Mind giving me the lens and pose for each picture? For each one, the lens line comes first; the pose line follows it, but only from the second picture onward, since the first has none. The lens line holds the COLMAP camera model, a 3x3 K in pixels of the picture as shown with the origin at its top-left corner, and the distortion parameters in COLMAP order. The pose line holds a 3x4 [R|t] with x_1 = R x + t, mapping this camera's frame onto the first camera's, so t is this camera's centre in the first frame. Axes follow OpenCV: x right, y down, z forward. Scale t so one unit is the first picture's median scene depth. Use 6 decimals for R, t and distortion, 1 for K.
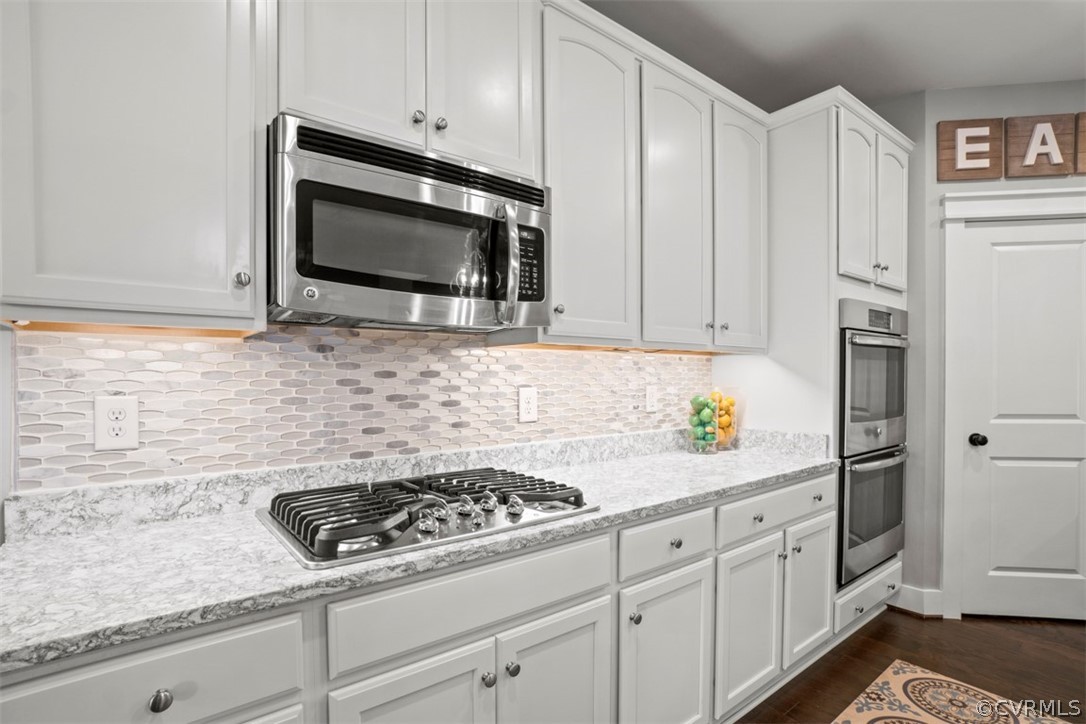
lens RADIAL K [[529.1, 0, 542.9], [0, 529.1, 389.3], [0, 0, 1]] dist [-0.000657, 0.000502]
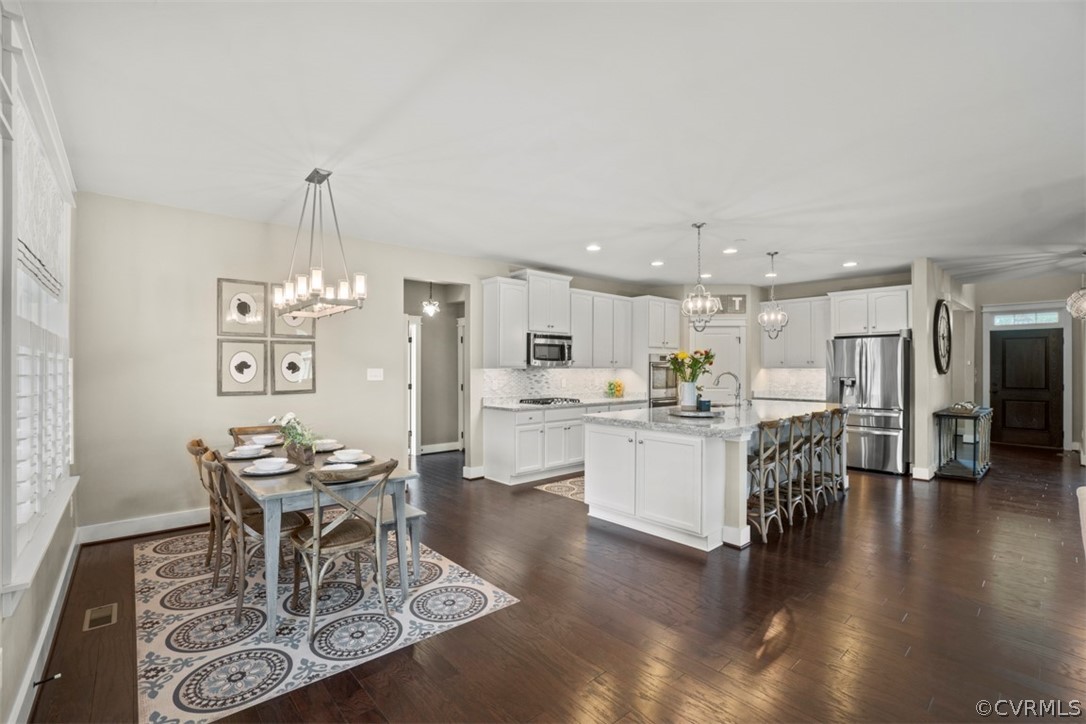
lens RADIAL K [[472.3, 0, 543.0], [0, 472.3, 362.0], [0, 0, 1]] dist [-0.000262, 0.000116]
pose [[0.998328, 0.009193, 0.057068, -0.421529], [-0.007351, 0.999448, -0.032414, -0.012797], [-0.057334, 0.031940, 0.997844, -2.726279]]
